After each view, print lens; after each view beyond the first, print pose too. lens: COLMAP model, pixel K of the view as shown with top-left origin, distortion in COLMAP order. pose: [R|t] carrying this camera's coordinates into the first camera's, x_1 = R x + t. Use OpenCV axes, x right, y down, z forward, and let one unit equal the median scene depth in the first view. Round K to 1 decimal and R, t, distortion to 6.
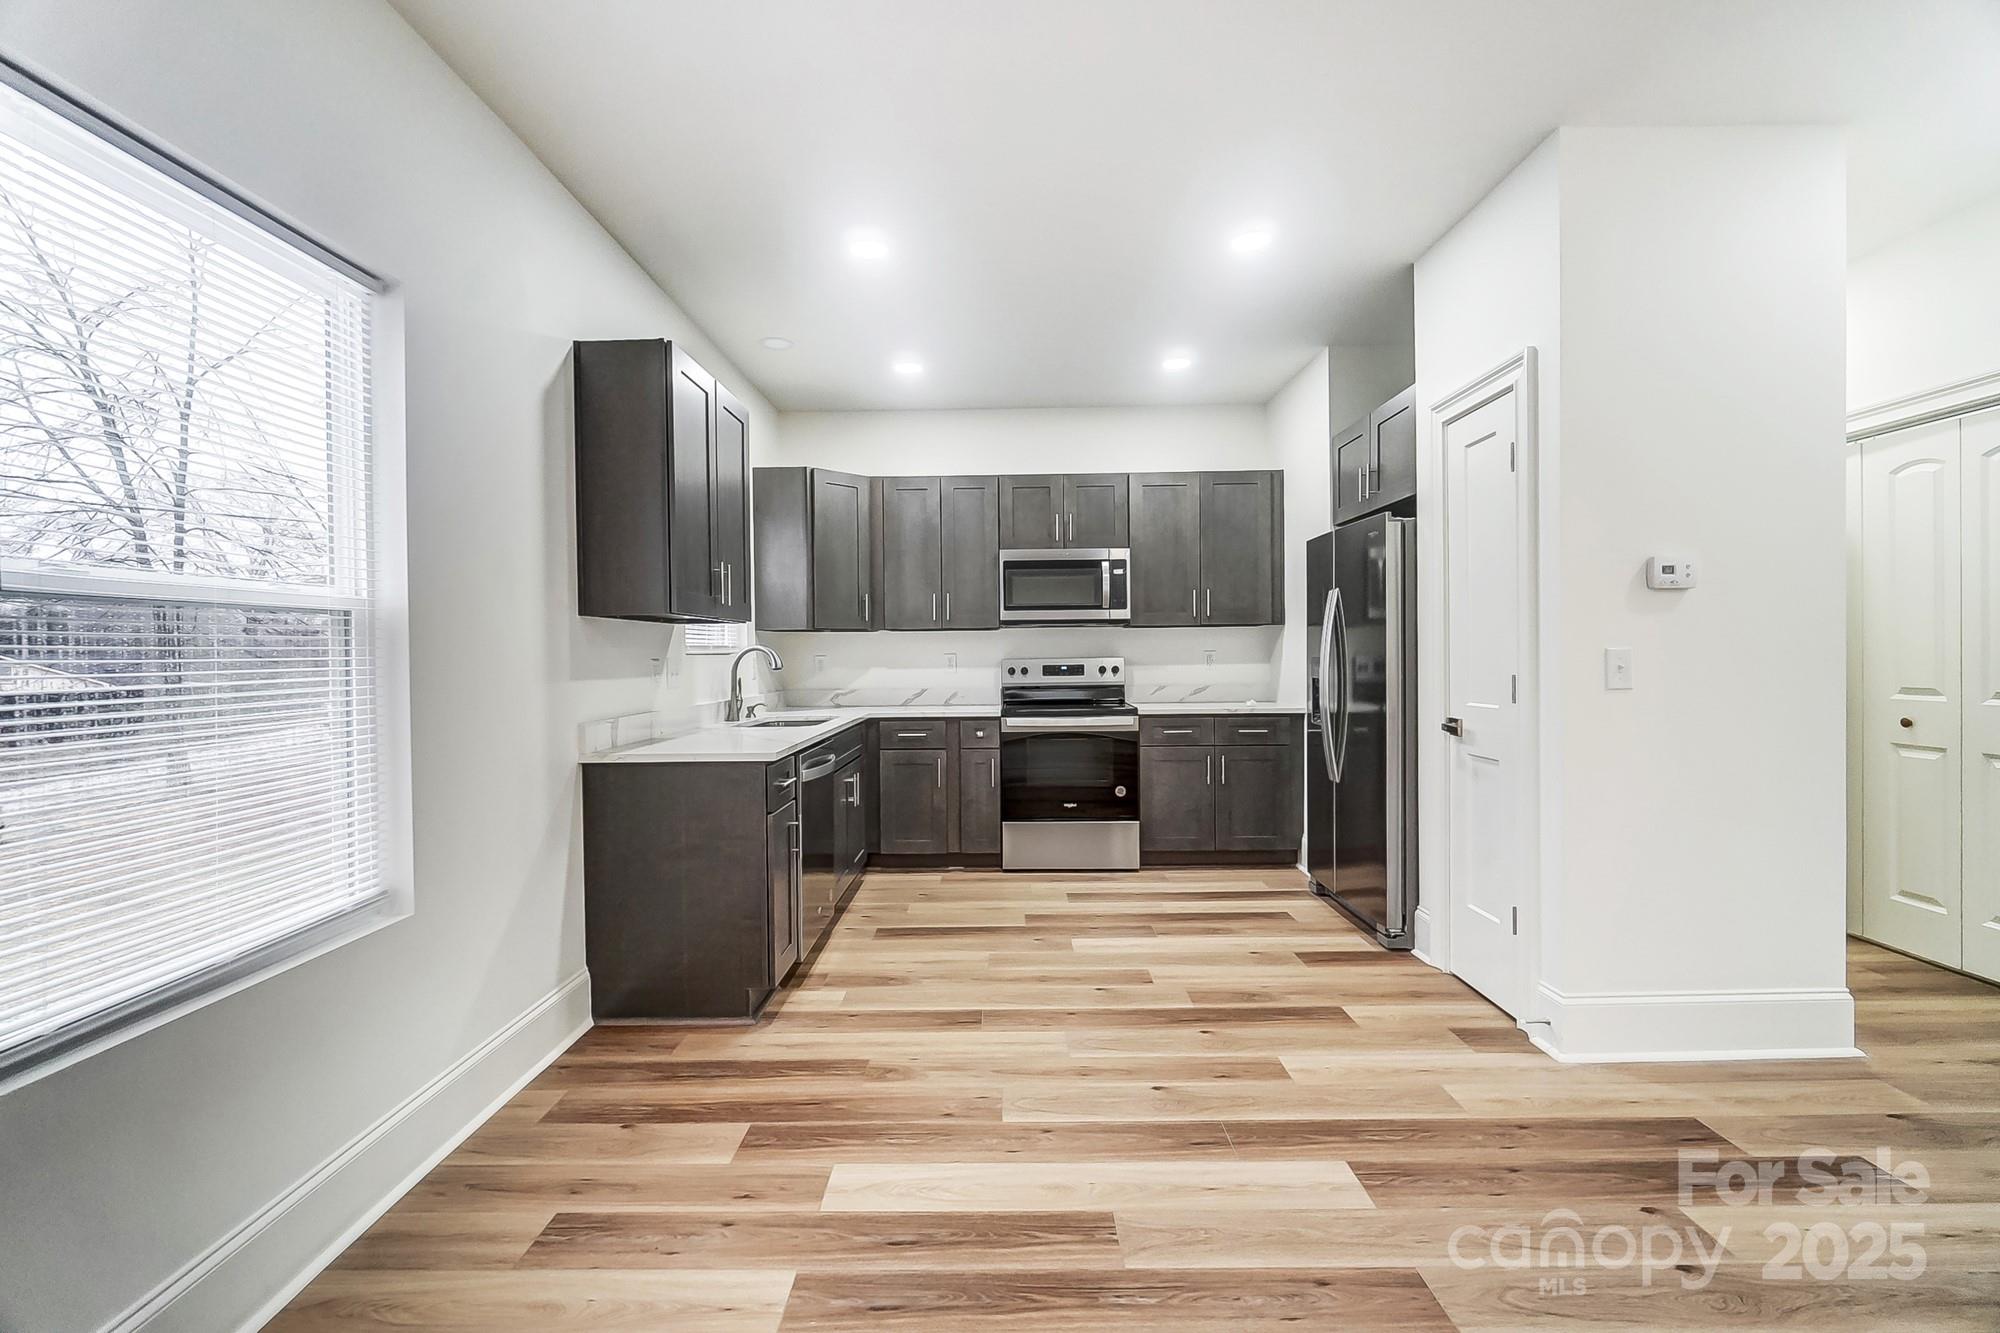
lens RADIAL K [[879.9, 0, 988.6], [0, 879.9, 663.7], [0, 0, 1]] dist [0.001435, 0.000360]
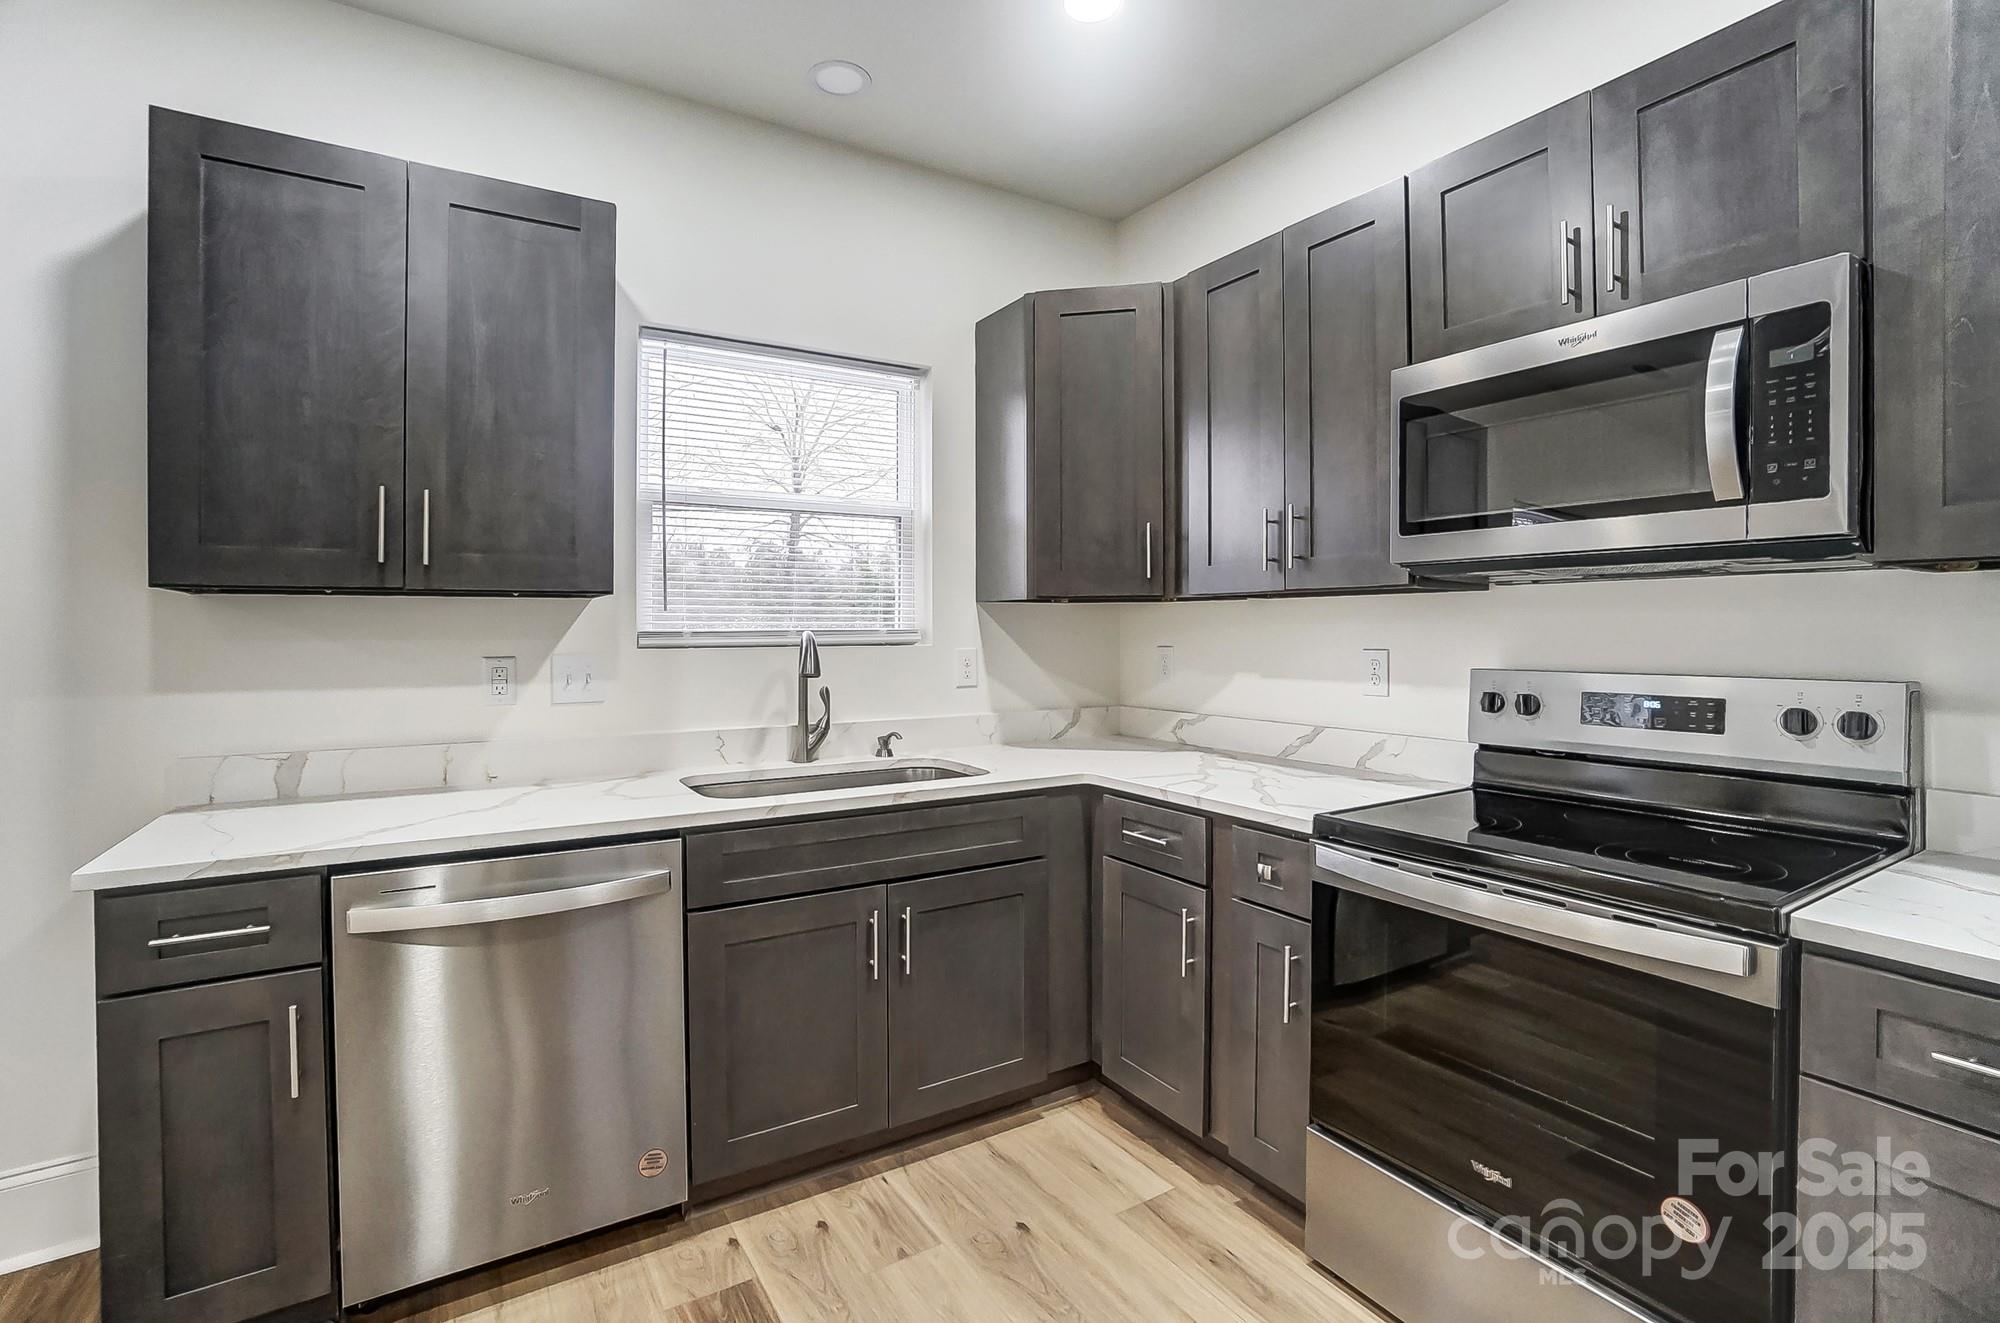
lens RADIAL K [[915.3, 0, 996.4], [0, 915.3, 645.9], [0, 0, 1]] dist [-0.029052, 0.007599]
pose [[0.545437, 0.024986, -0.837779, 0.249046], [-0.012802, 0.999687, 0.021480, -0.022482], [0.838054, -0.000991, 0.545586, 0.676659]]
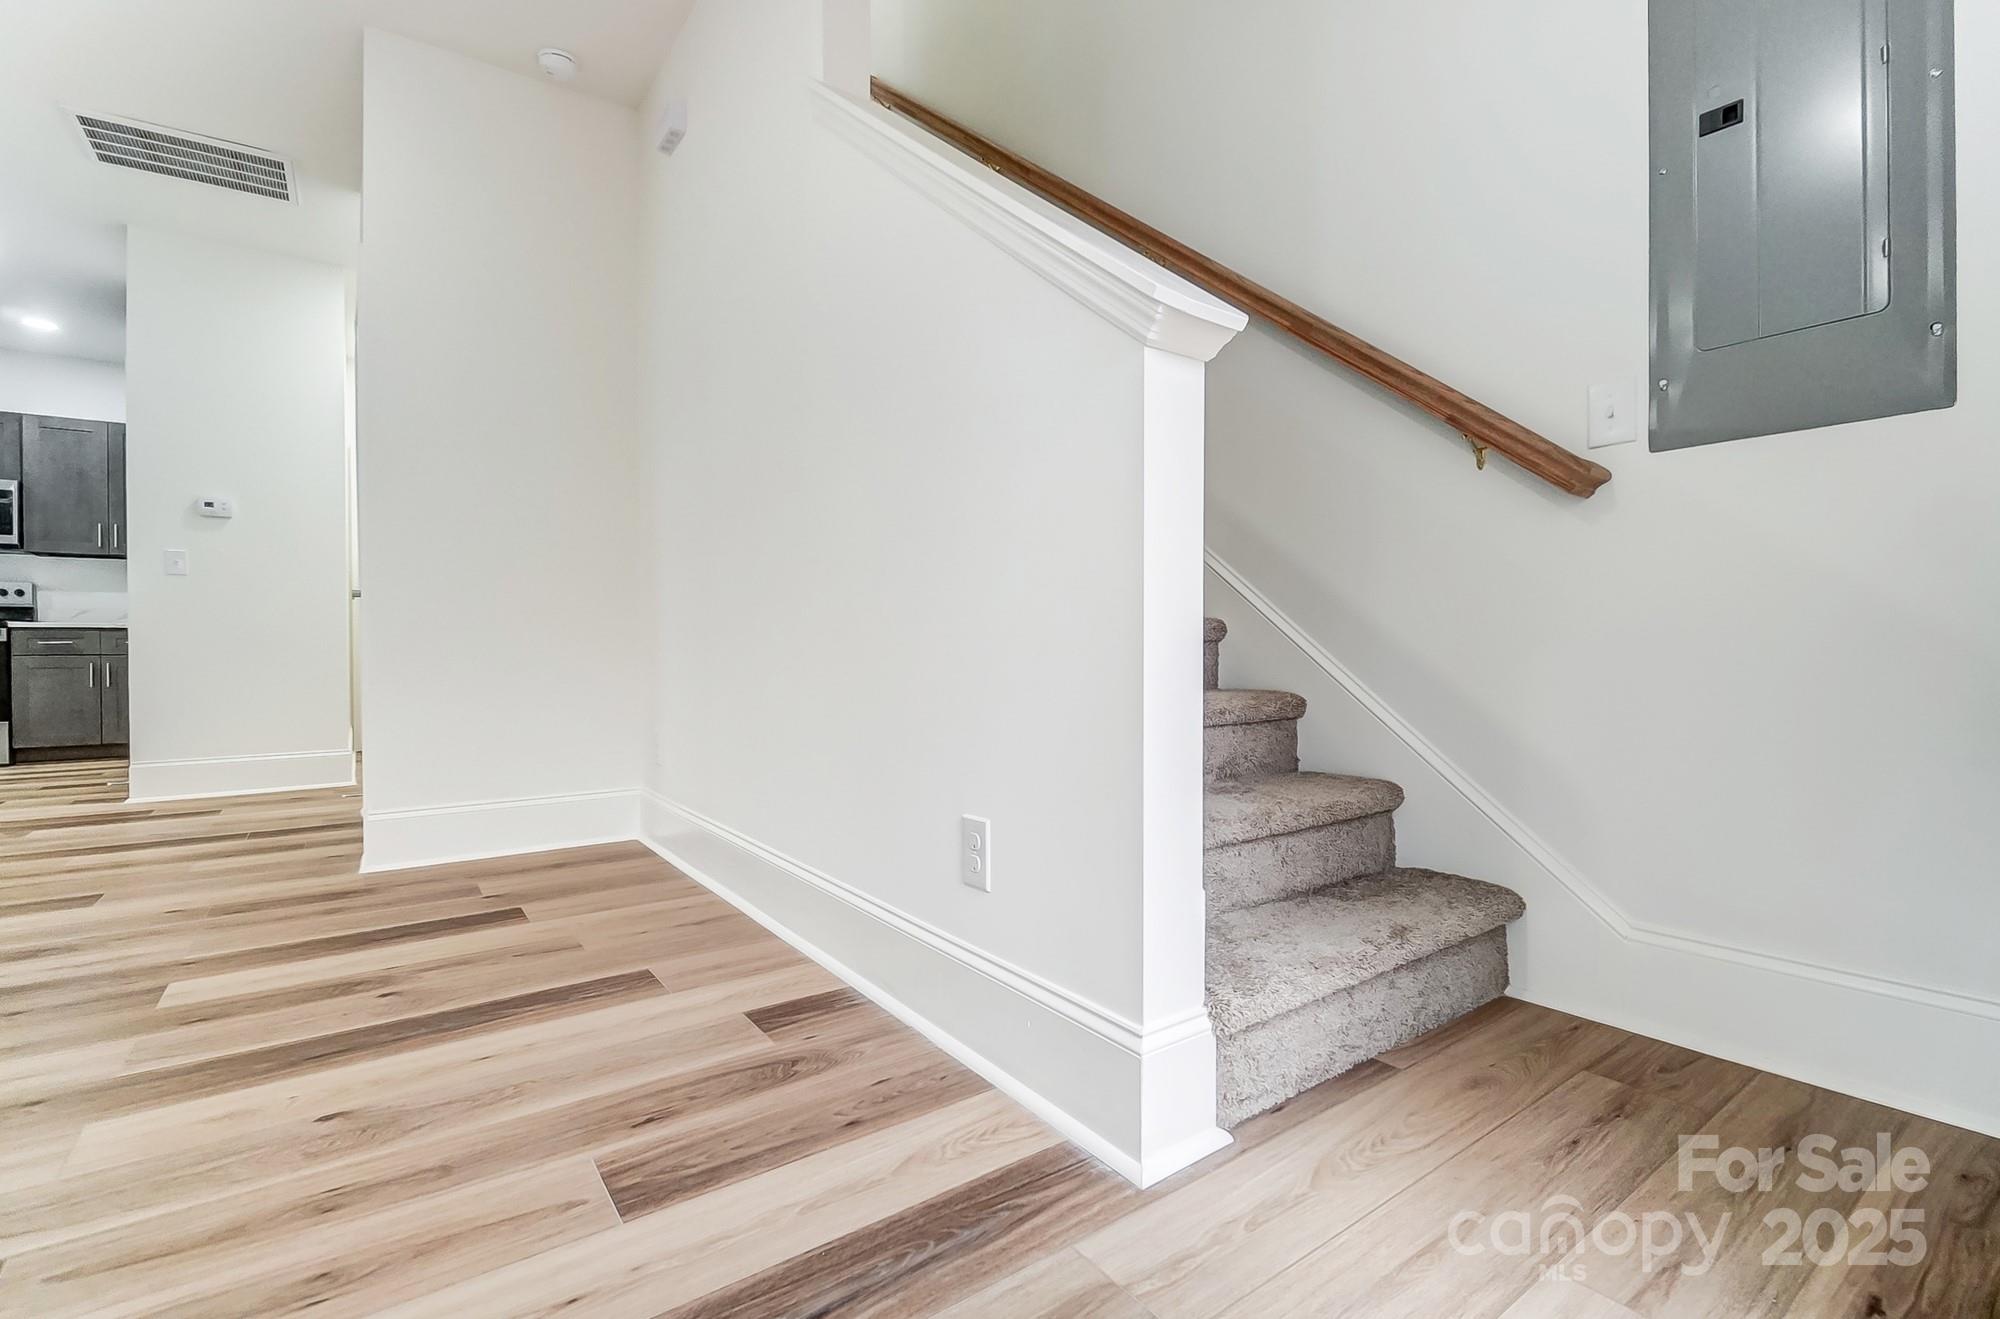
lens RADIAL K [[915.3, 0, 1013.6], [0, 915.3, 660.8], [0, 0, 1]] dist [-0.029052, 0.007599]
pose [[0.799732, 0.009214, 0.600287, 0.502275], [-0.003216, 0.999934, -0.011064, 0.106140], [-0.600349, 0.006918, 0.799708, -0.665204]]
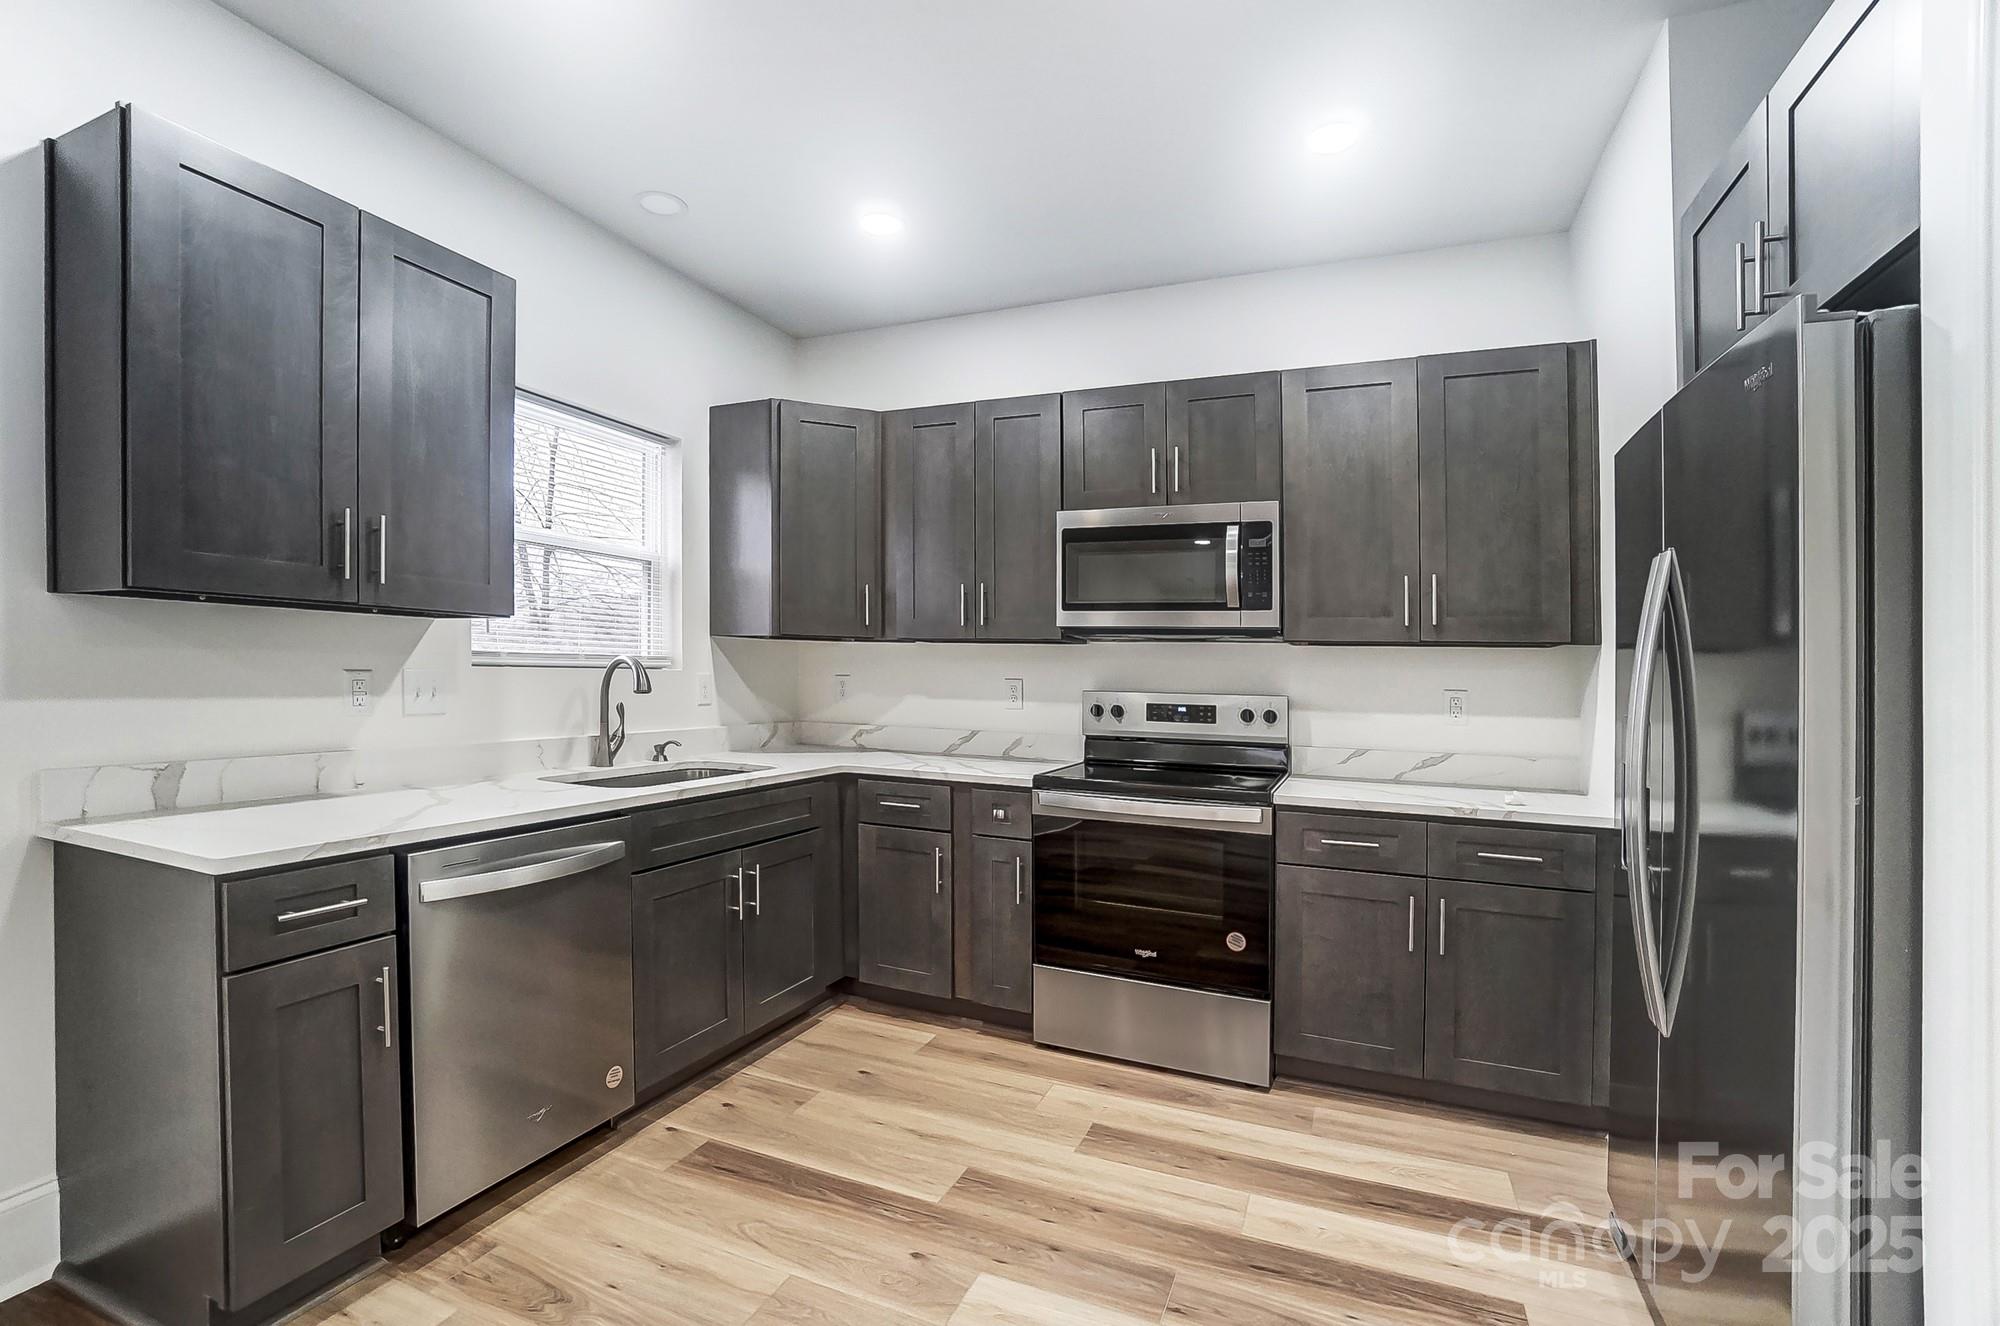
lens RADIAL K [[915.3, 0, 962.2], [0, 915.3, 654.2], [0, 0, 1]] dist [-0.029052, 0.007599]
pose [[0.919799, 0.024783, -0.391607, 0.207466], [-0.038114, 0.998927, -0.026302, -0.011742], [0.390535, 0.039118, 0.919756, 0.399241]]
